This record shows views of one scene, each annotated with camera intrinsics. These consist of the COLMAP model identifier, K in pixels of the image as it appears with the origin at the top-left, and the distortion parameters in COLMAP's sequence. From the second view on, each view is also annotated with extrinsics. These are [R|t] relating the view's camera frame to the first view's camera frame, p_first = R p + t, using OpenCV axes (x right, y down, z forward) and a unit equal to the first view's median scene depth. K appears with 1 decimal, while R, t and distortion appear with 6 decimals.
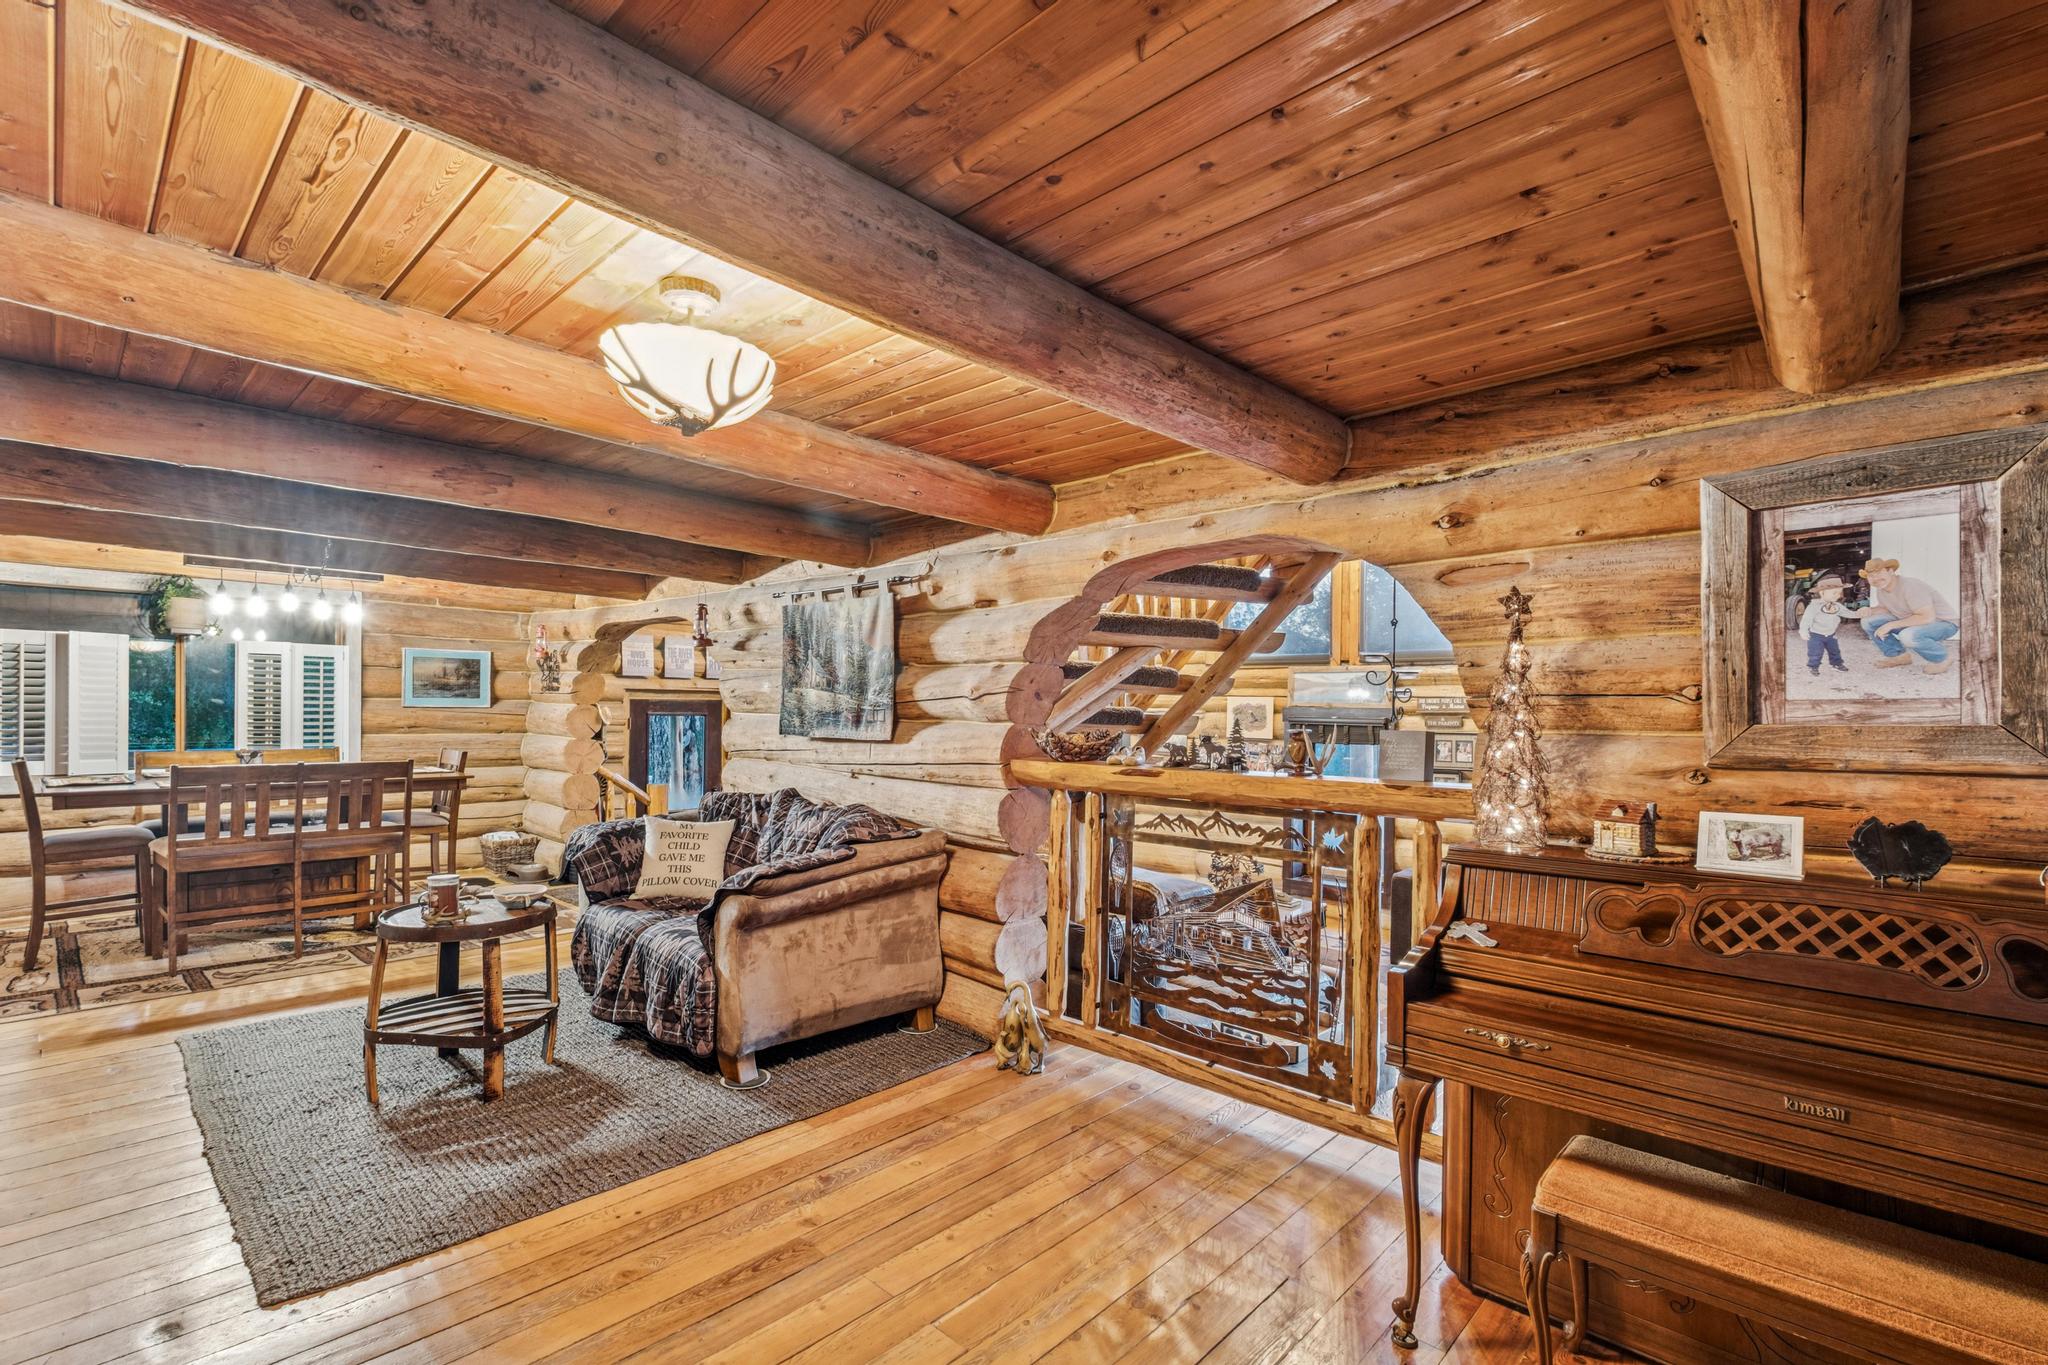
lens RADIAL K [[915.1, 0, 1029.2], [0, 915.1, 725.9], [0, 0, 1]] dist [0.001596, -0.006570]
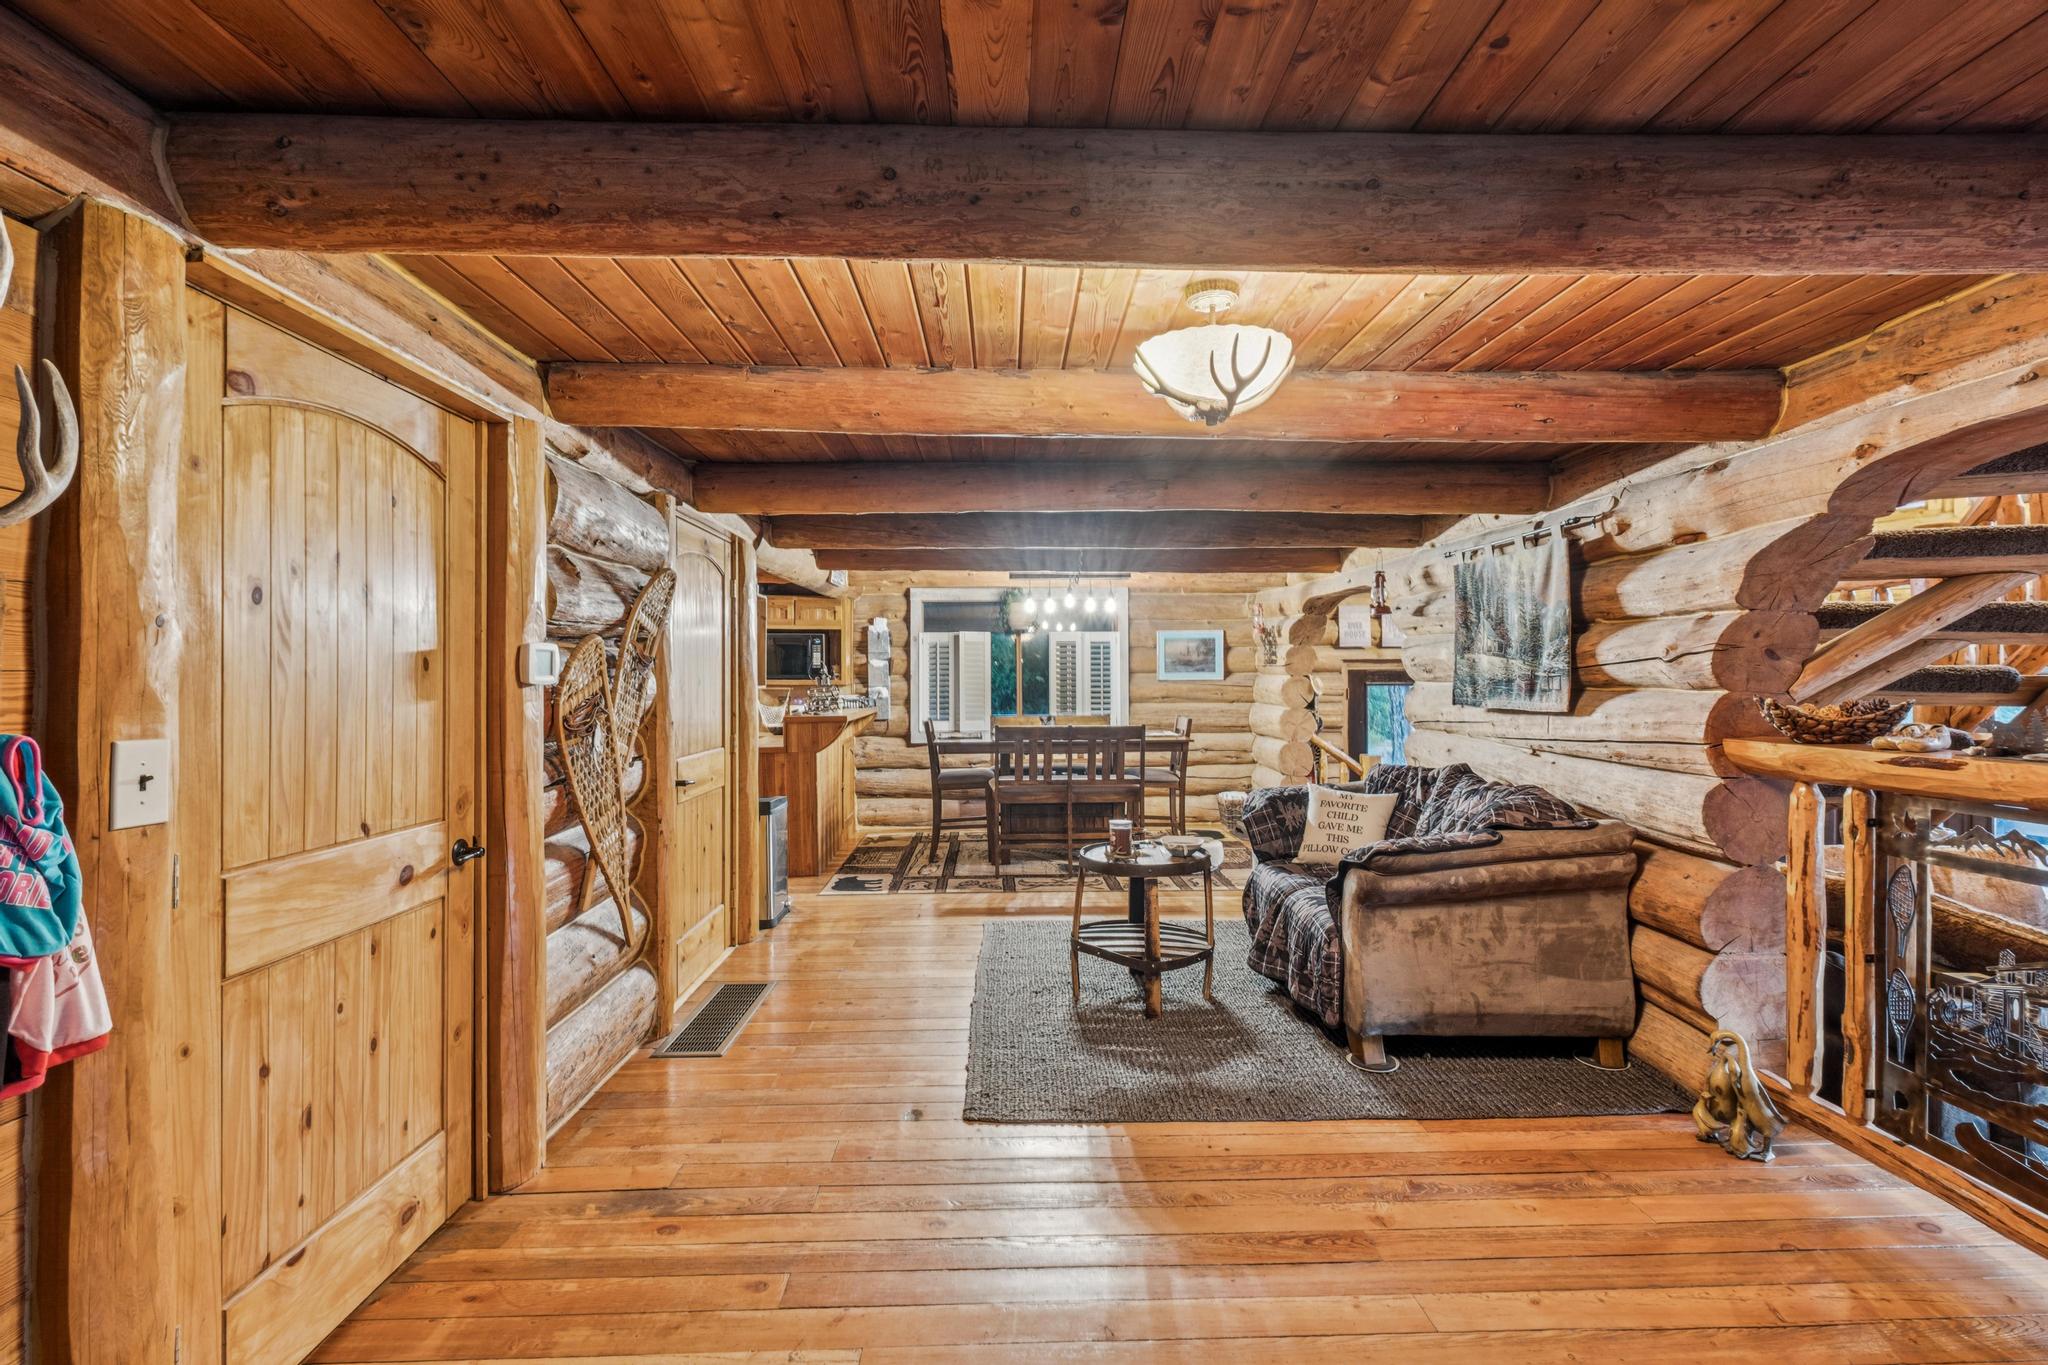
lens RADIAL K [[939.1, 0, 1021.5], [0, 939.1, 686.8], [0, 0, 1]] dist [0.000212, -0.007072]
pose [[0.699260, -0.009943, -0.714798, 0.131040], [0.002528, 0.999931, -0.011436, 0.000978], [0.714863, 0.006189, 0.699237, 0.036472]]
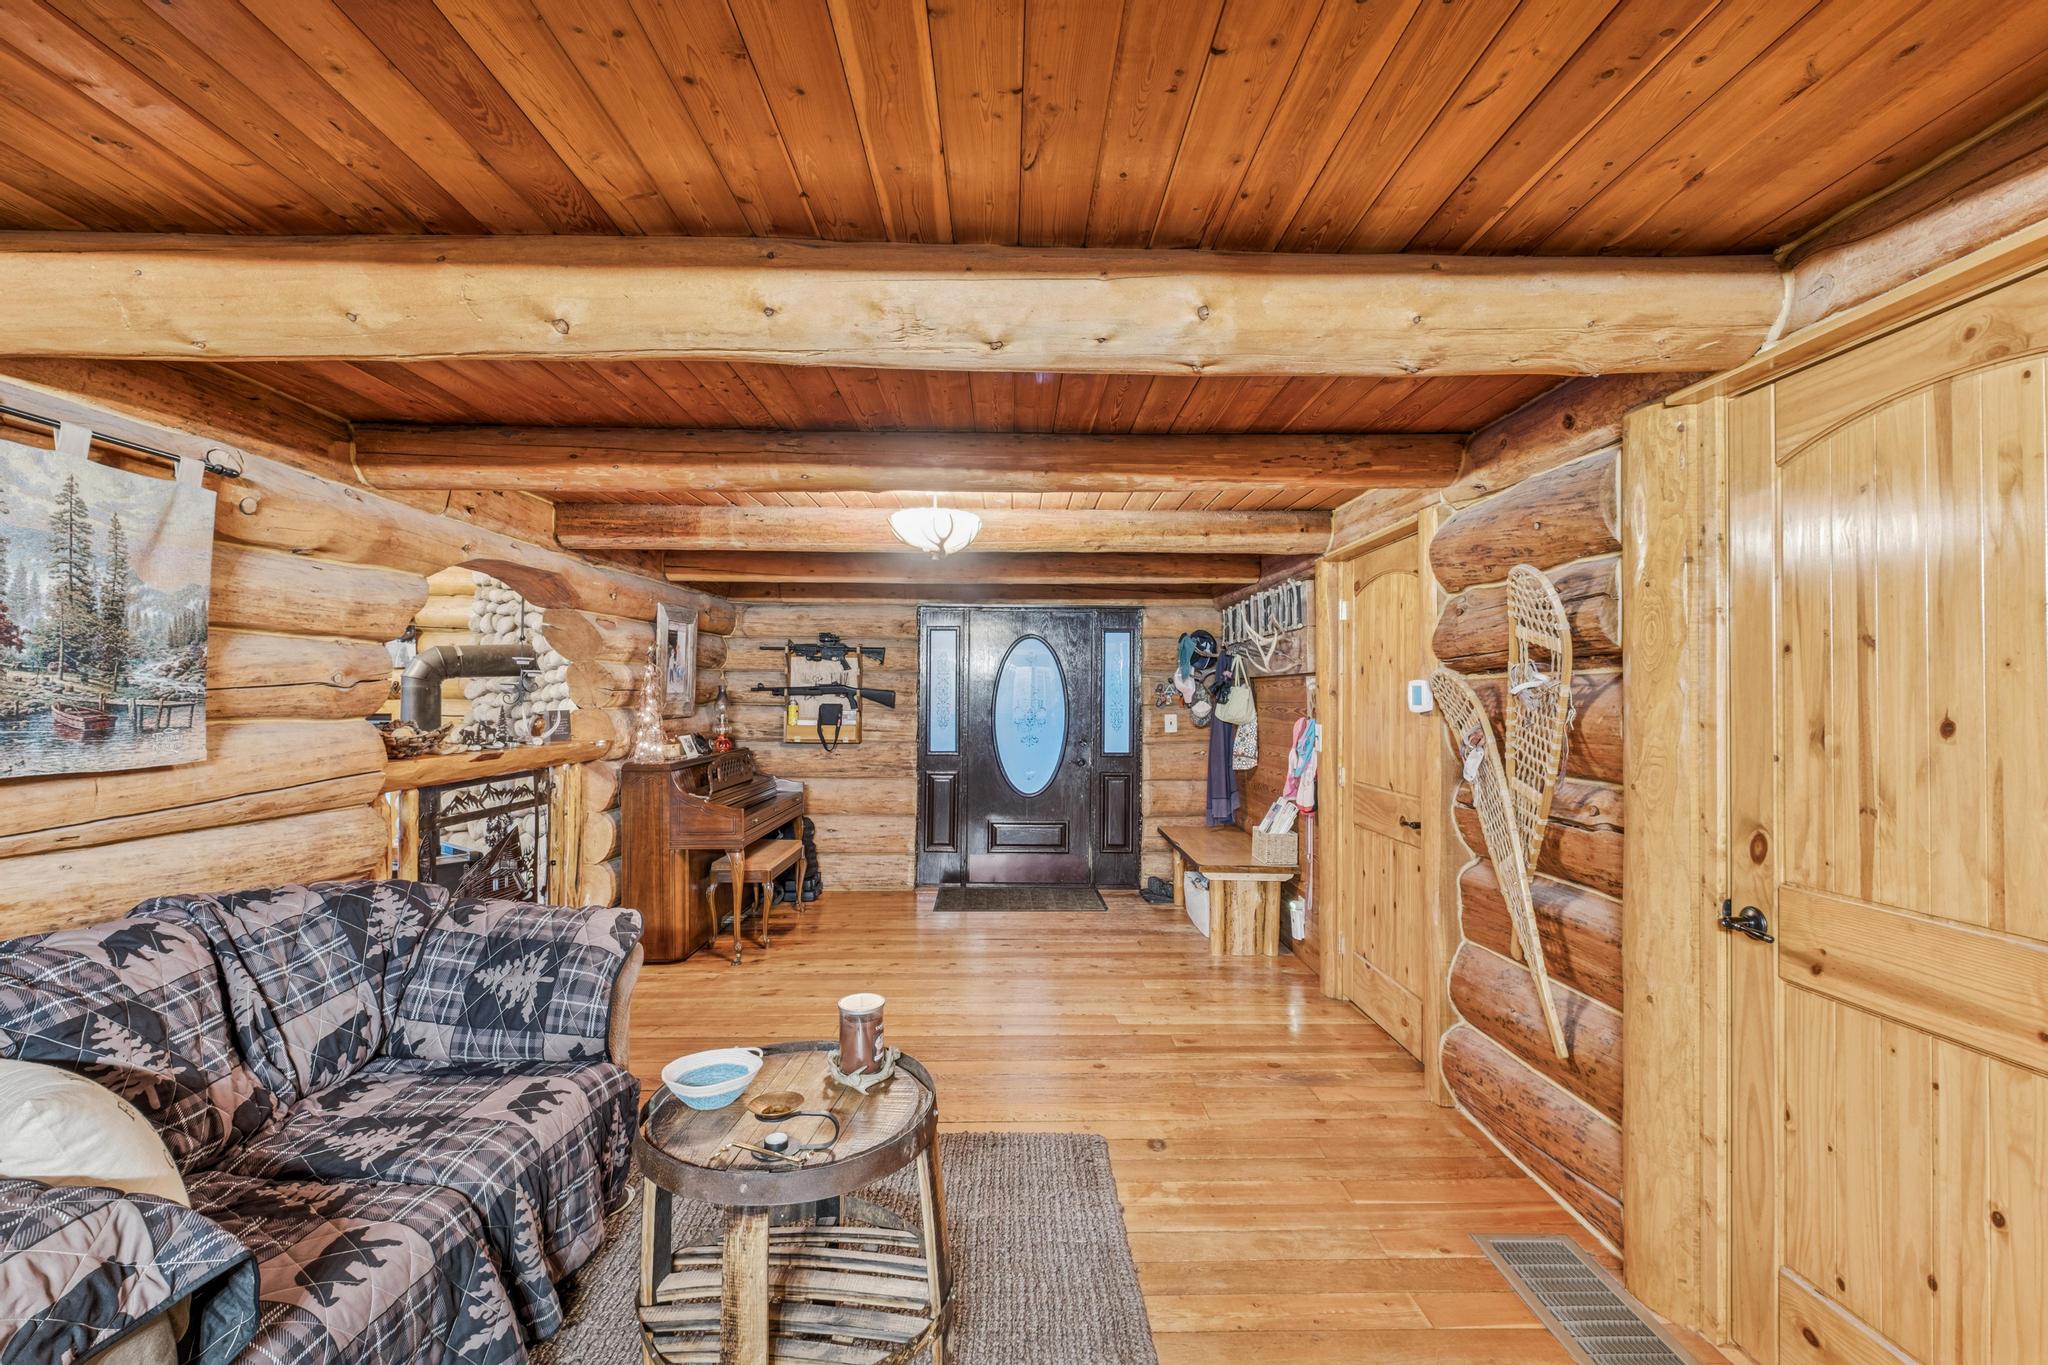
lens RADIAL K [[939.1, 0, 1021.5], [0, 939.1, 686.8], [0, 0, 1]] dist [0.000212, -0.007072]
pose [[-0.695796, -0.009360, 0.718178, -1.001790], [-0.005476, 0.999955, 0.007726, -0.039655], [-0.718218, 0.001443, -0.695816, 1.173507]]
